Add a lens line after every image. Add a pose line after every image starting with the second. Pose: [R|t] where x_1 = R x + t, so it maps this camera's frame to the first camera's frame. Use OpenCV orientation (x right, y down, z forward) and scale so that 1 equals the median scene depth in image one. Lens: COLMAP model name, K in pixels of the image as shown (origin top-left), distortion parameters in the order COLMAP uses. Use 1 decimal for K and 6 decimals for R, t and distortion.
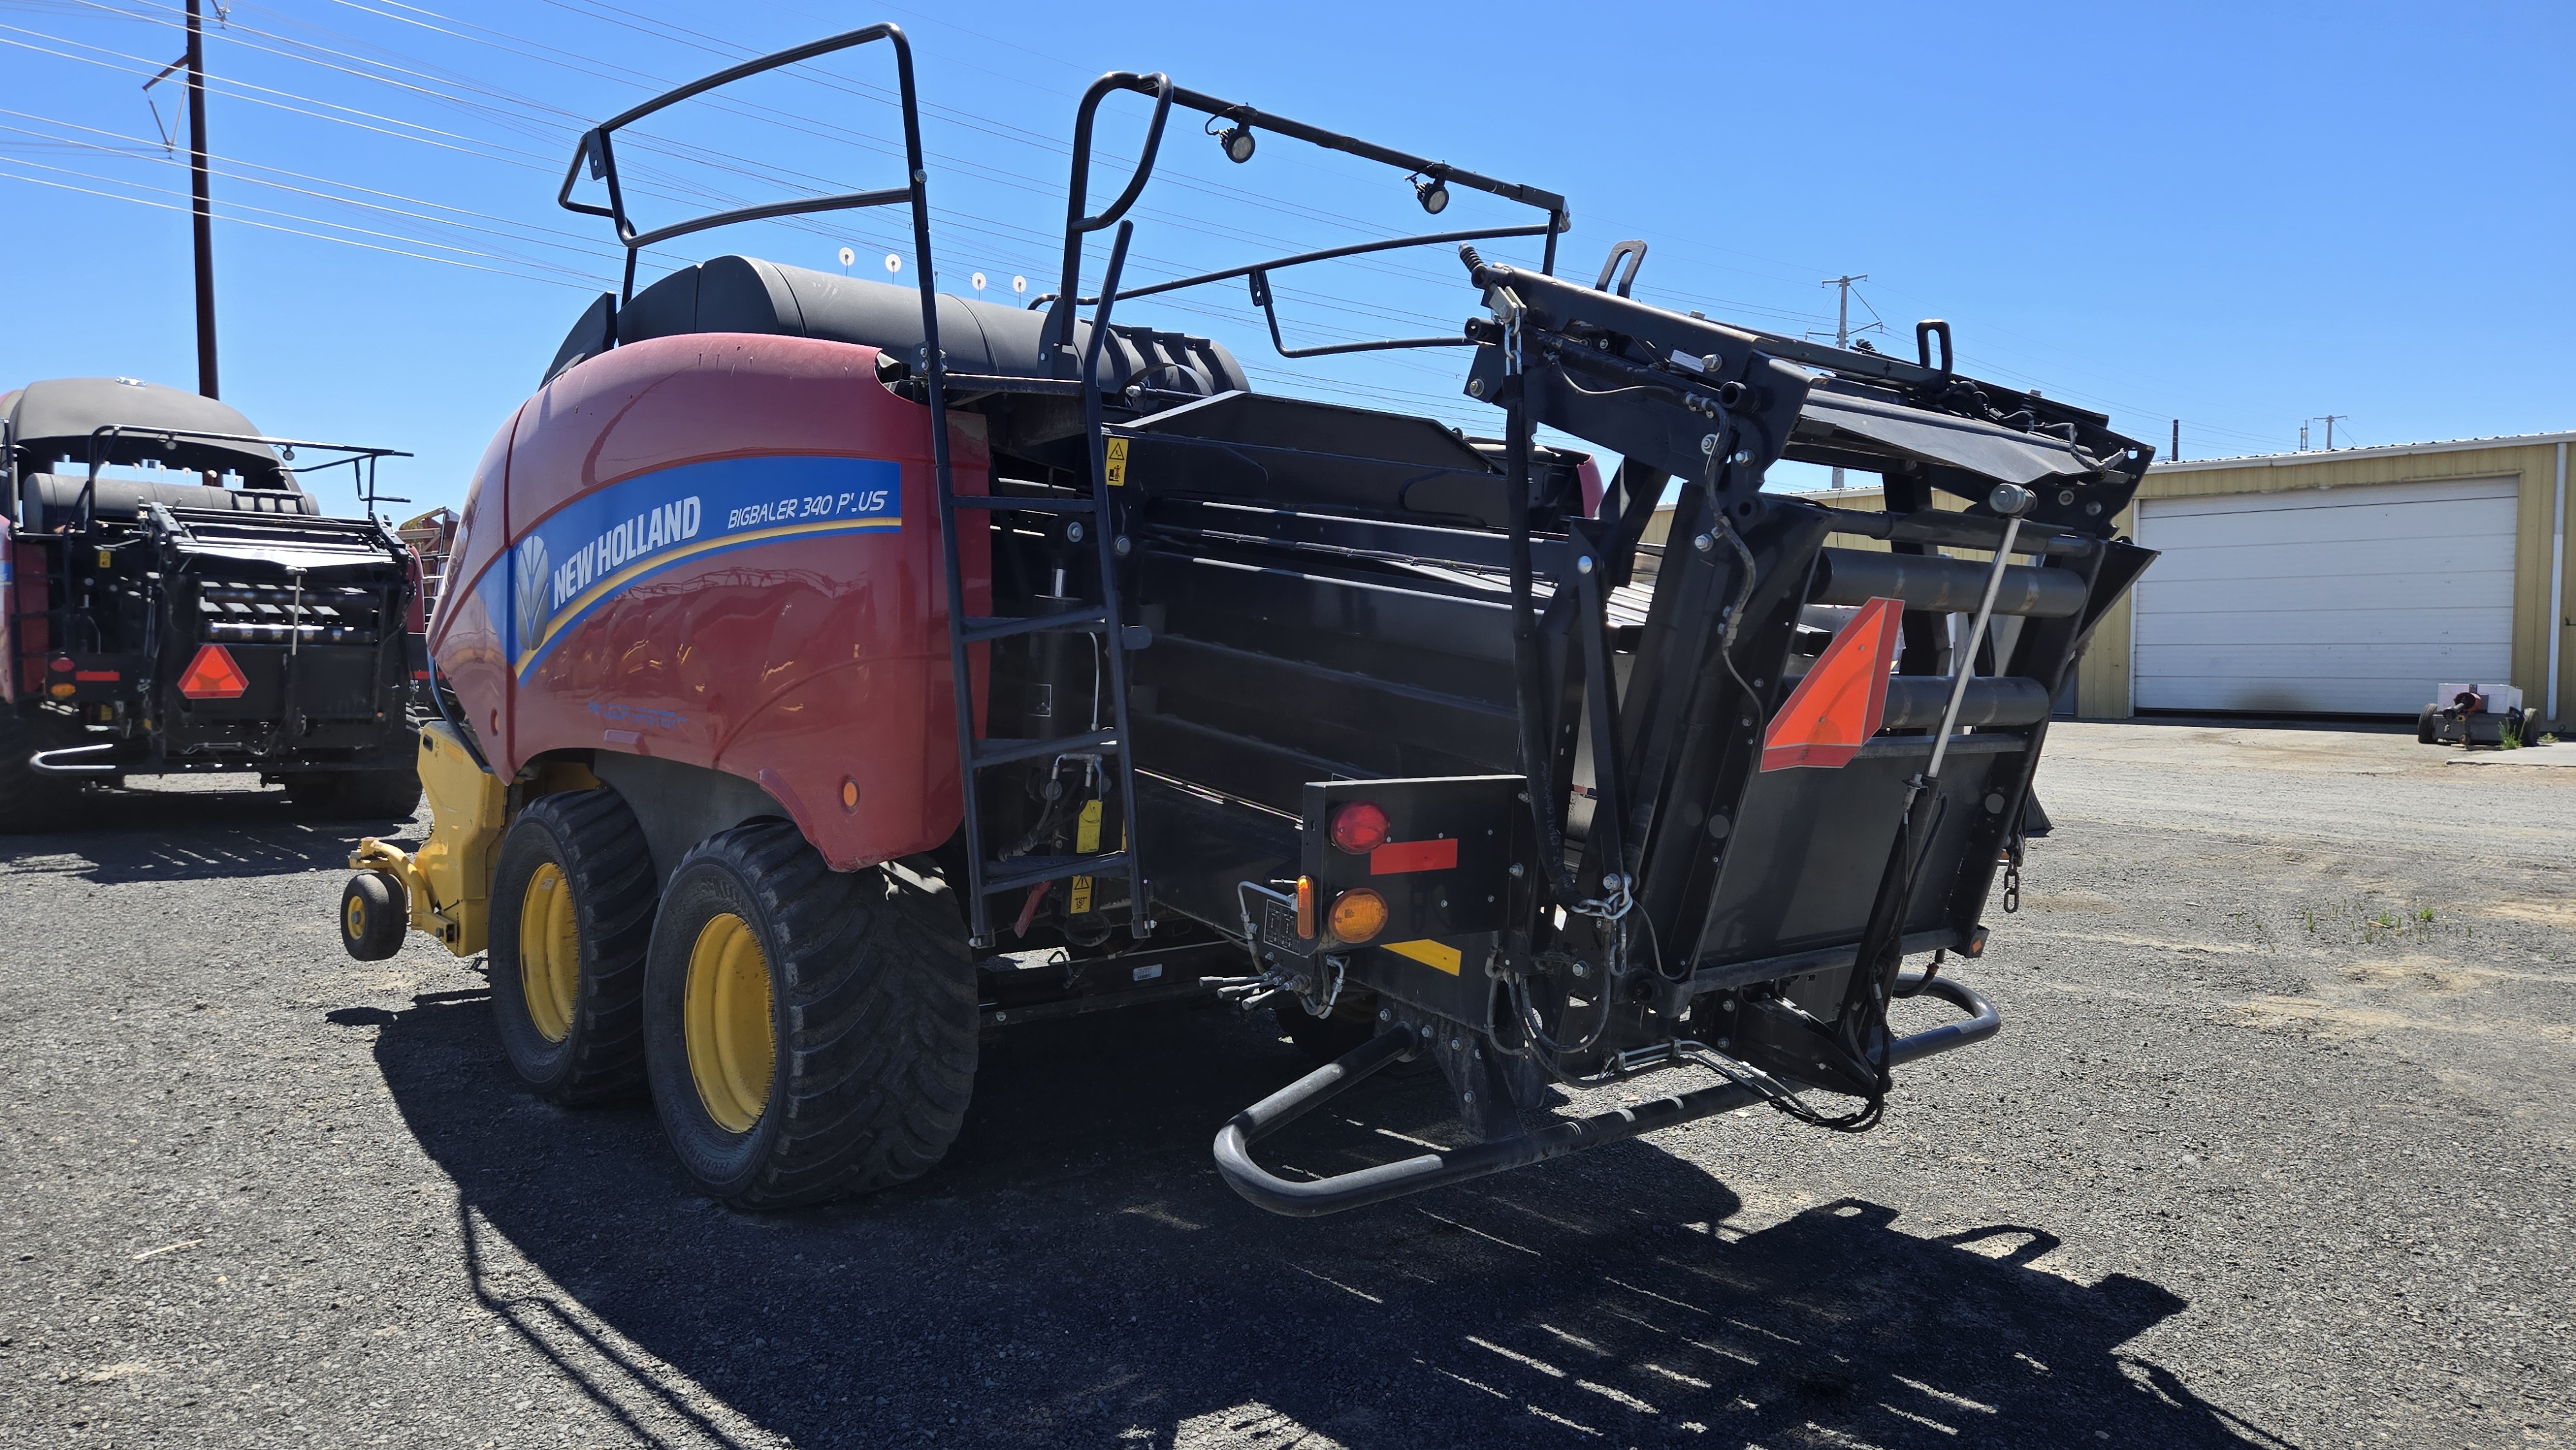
lens RADIAL K [[1783.7, 0, 1288.0], [0, 1783.7, 725.0], [0, 0, 1]] dist [0.004339, -0.000255]
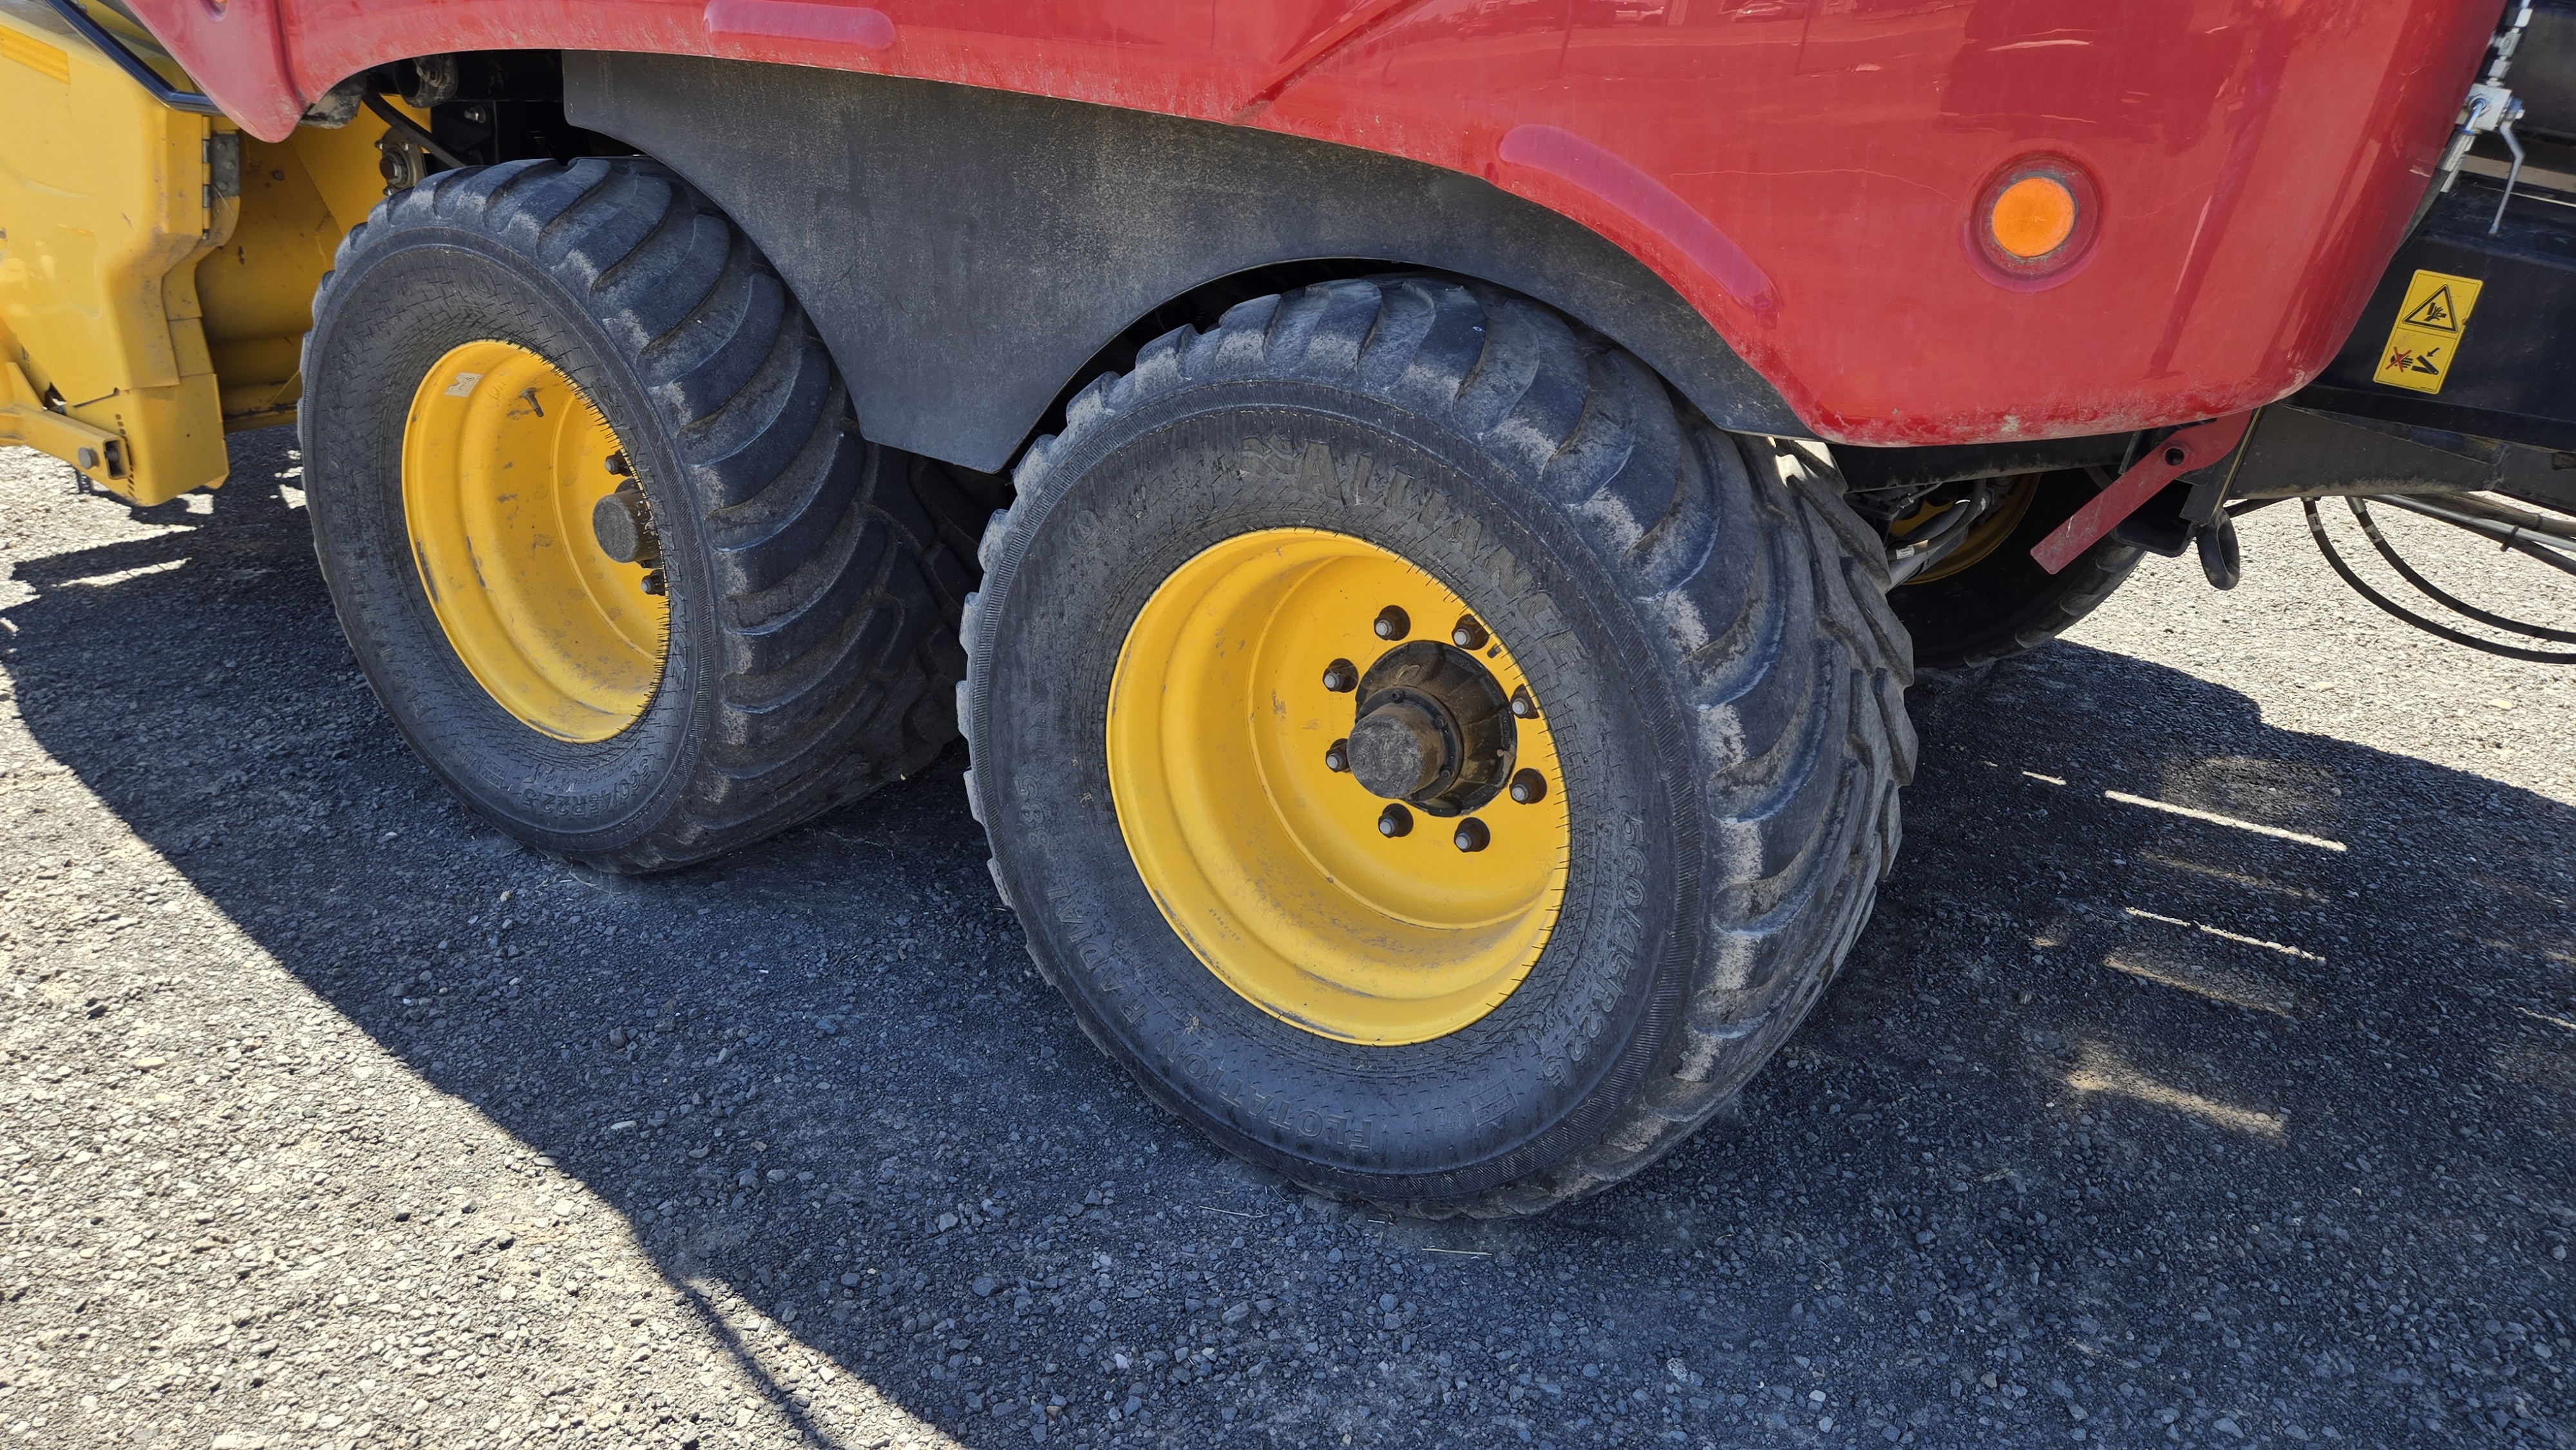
lens RADIAL K [[1783.7, 0, 1288.0], [0, 1783.7, 725.0], [0, 0, 1]] dist [0.004339, -0.000255]
pose [[0.958819, -0.069617, 0.275353, -0.433045], [-0.030460, 0.938697, 0.343395, 0.013479], [-0.282379, -0.337641, 0.897920, 0.649736]]
